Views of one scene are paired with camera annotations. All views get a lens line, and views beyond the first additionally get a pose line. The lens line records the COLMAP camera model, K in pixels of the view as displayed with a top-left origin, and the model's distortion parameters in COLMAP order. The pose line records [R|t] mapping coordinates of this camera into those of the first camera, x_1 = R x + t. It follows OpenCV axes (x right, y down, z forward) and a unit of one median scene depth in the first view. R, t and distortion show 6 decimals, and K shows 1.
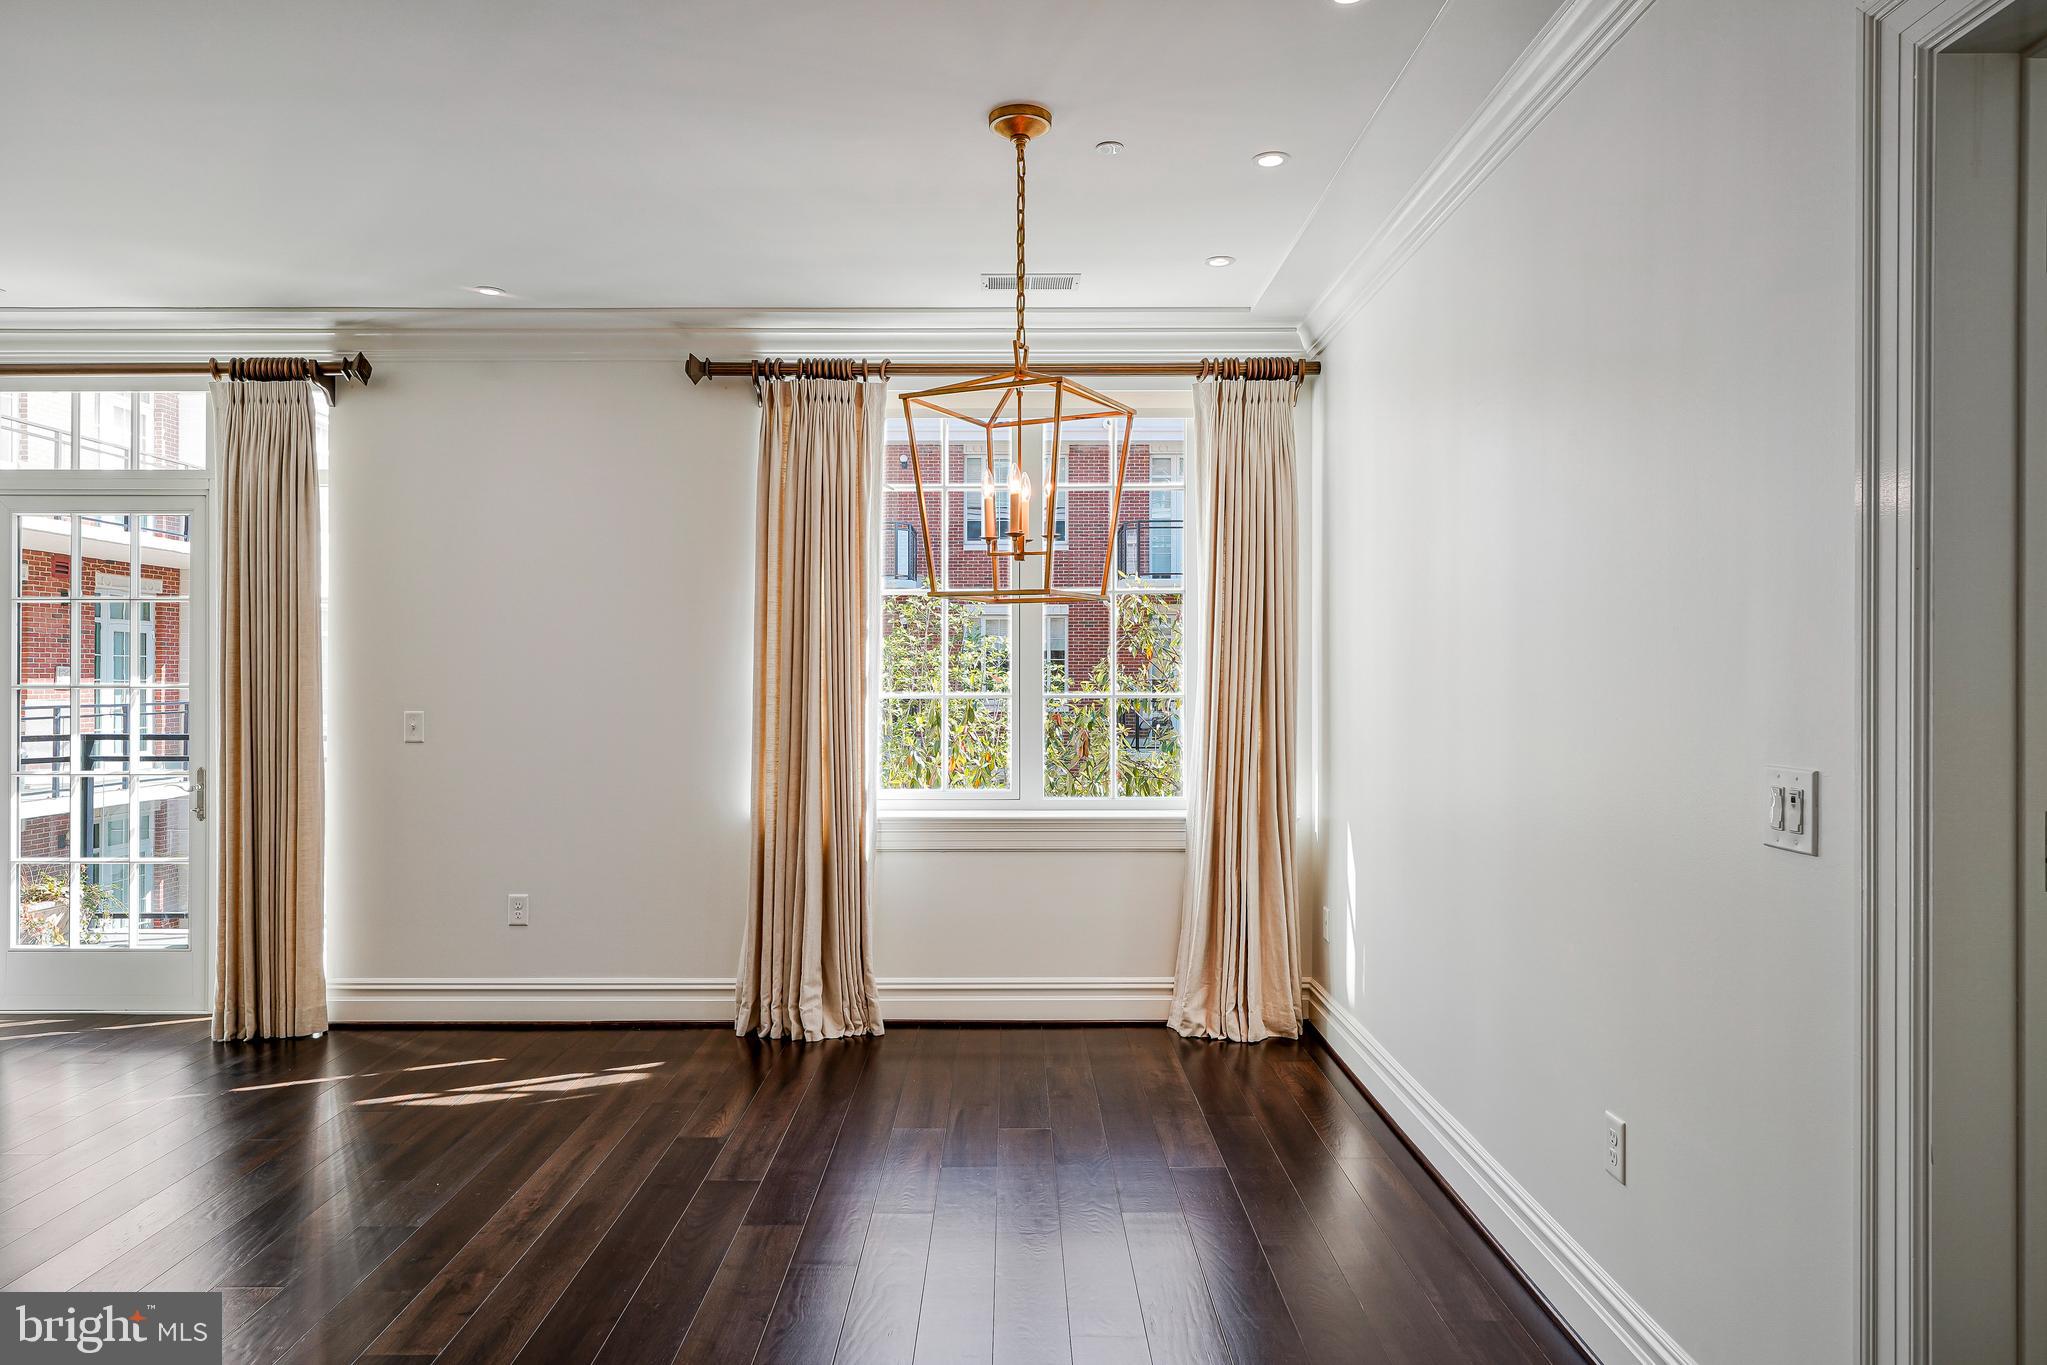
lens RADIAL K [[1296.3, 0, 1011.4], [0, 1296.3, 679.0], [0, 0, 1]] dist [0.001250, 0.002706]
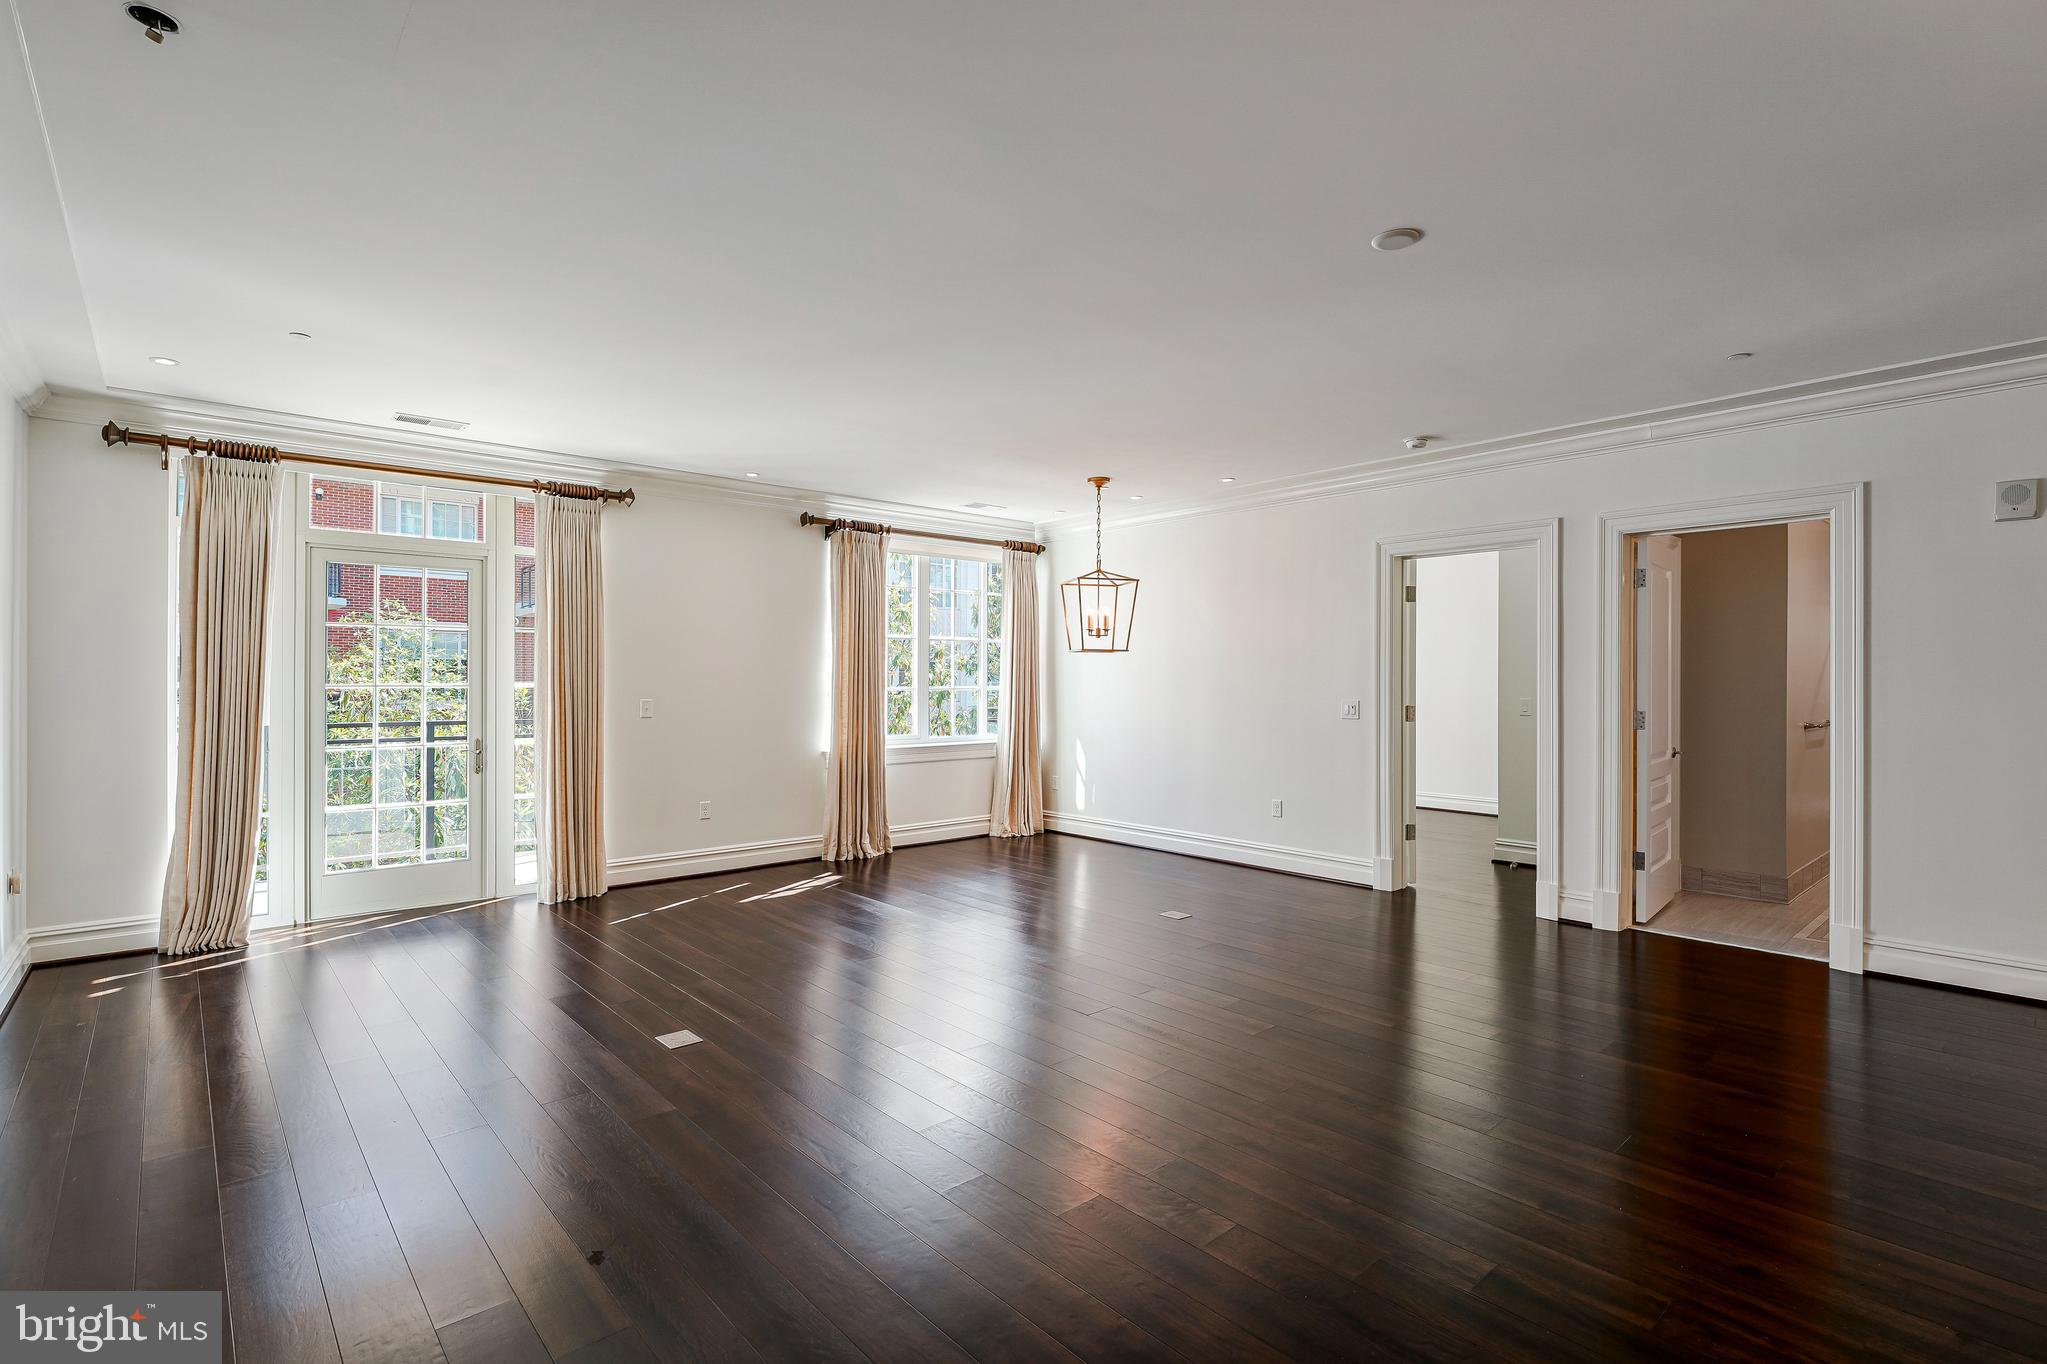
lens RADIAL K [[962.4, 0, 1024.4], [0, 962.4, 674.7], [0, 0, 1]] dist [-0.000302, -0.000334]
pose [[0.748116, 0.005367, 0.663547, -0.961630], [-0.000301, 0.999970, -0.007749, 0.002475], [-0.663568, 0.005597, 0.748095, -0.287985]]
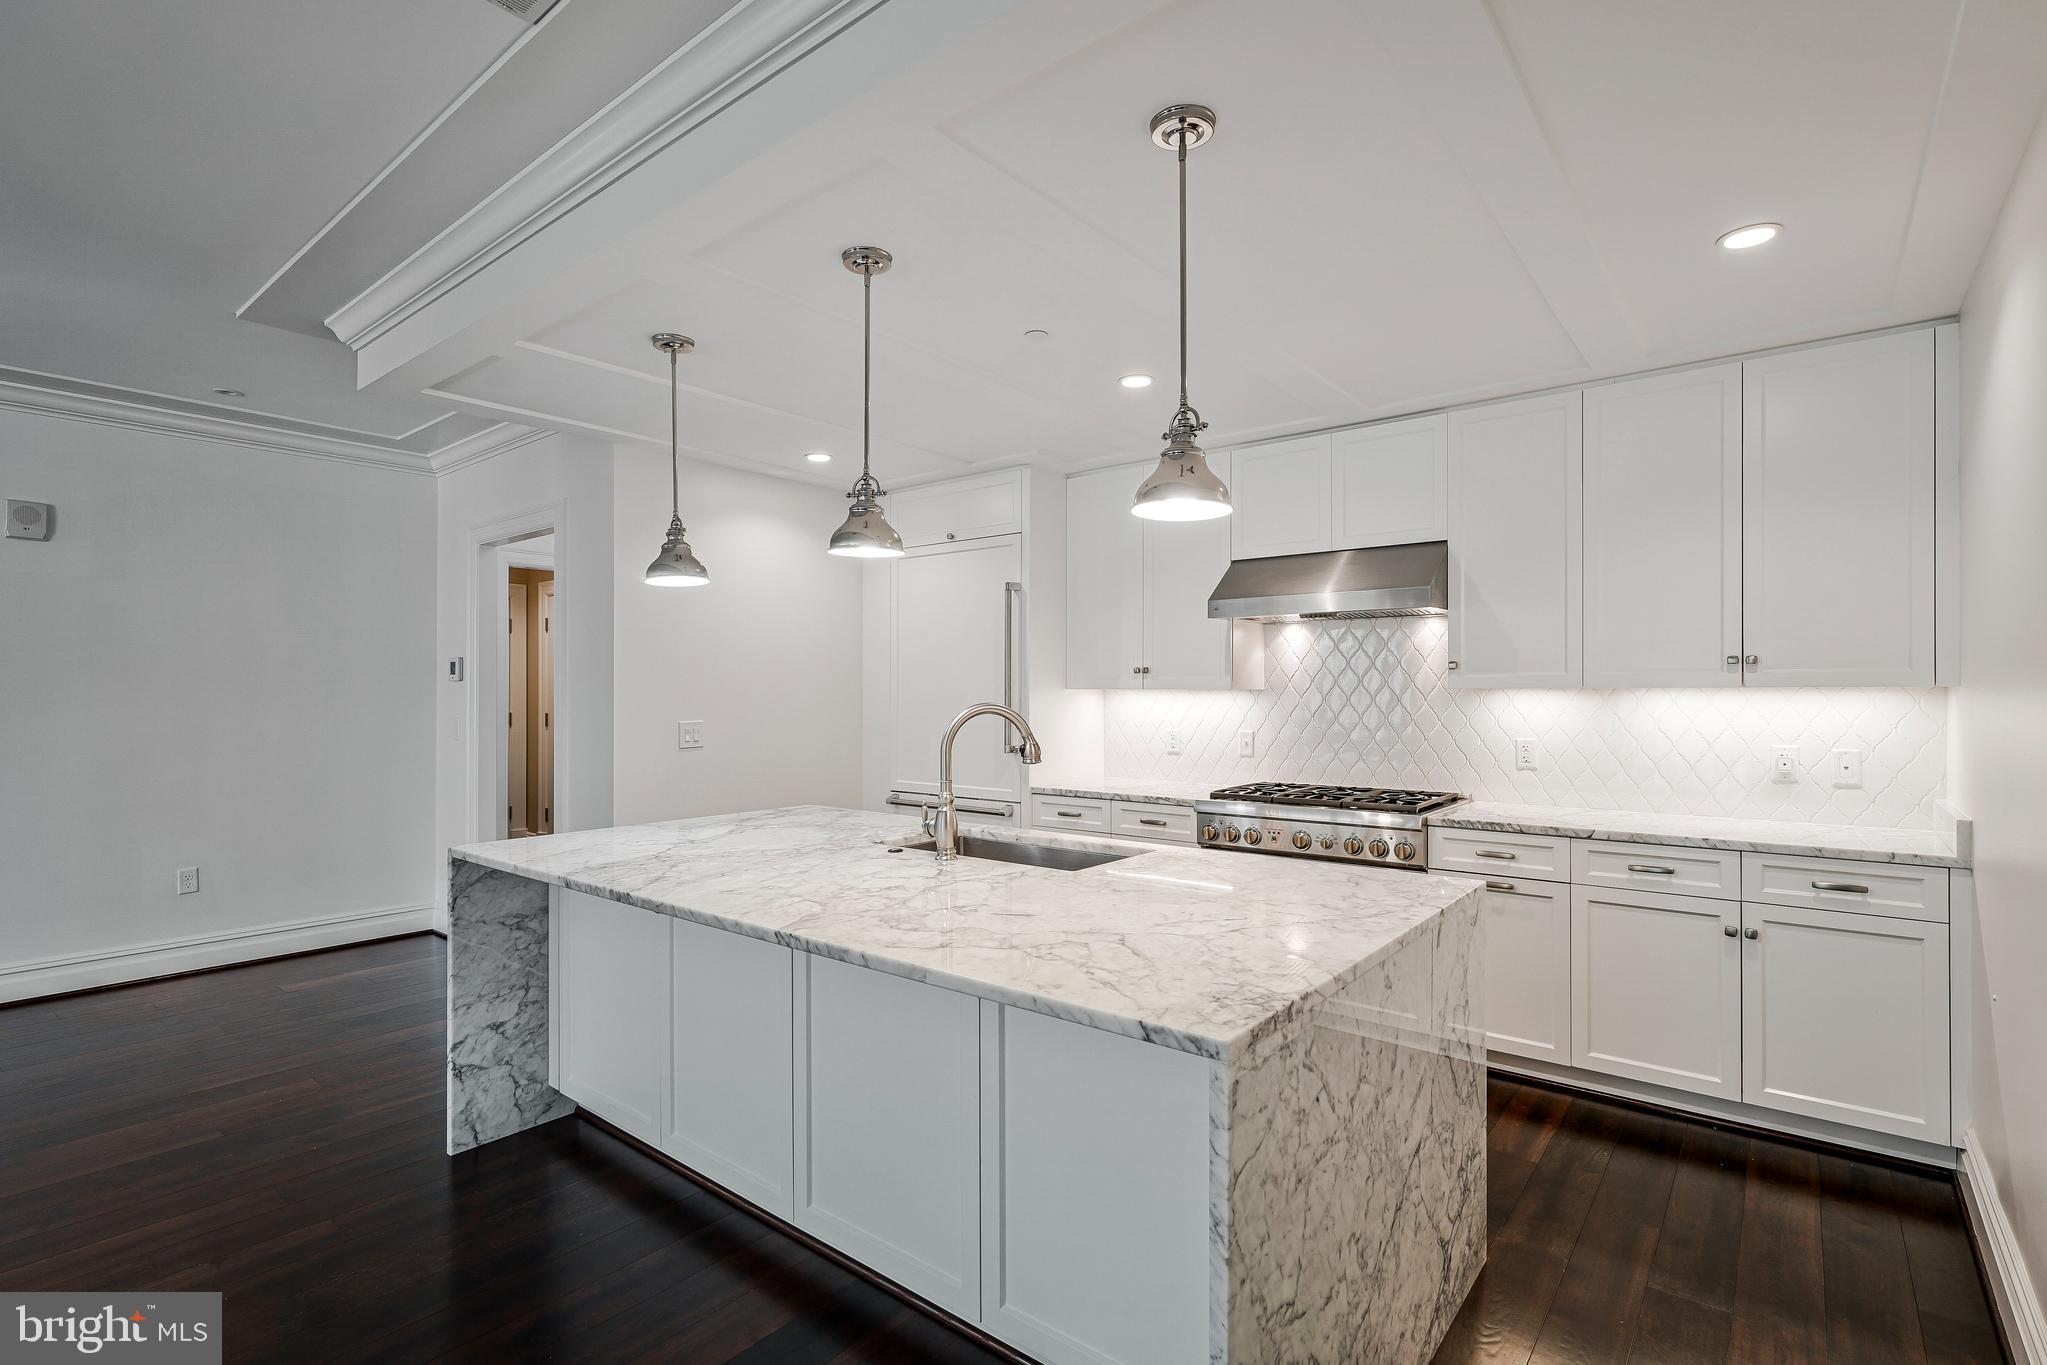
lens RADIAL K [[958.7, 0, 1017.8], [0, 958.7, 692.6], [0, 0, 1]] dist [-0.002483, 0.000025]
pose [[-0.772705, 0.001357, 0.634764, -0.995669], [0.001278, 0.999999, -0.000582, 0.000458], [-0.634764, 0.000362, -0.772706, -0.137093]]
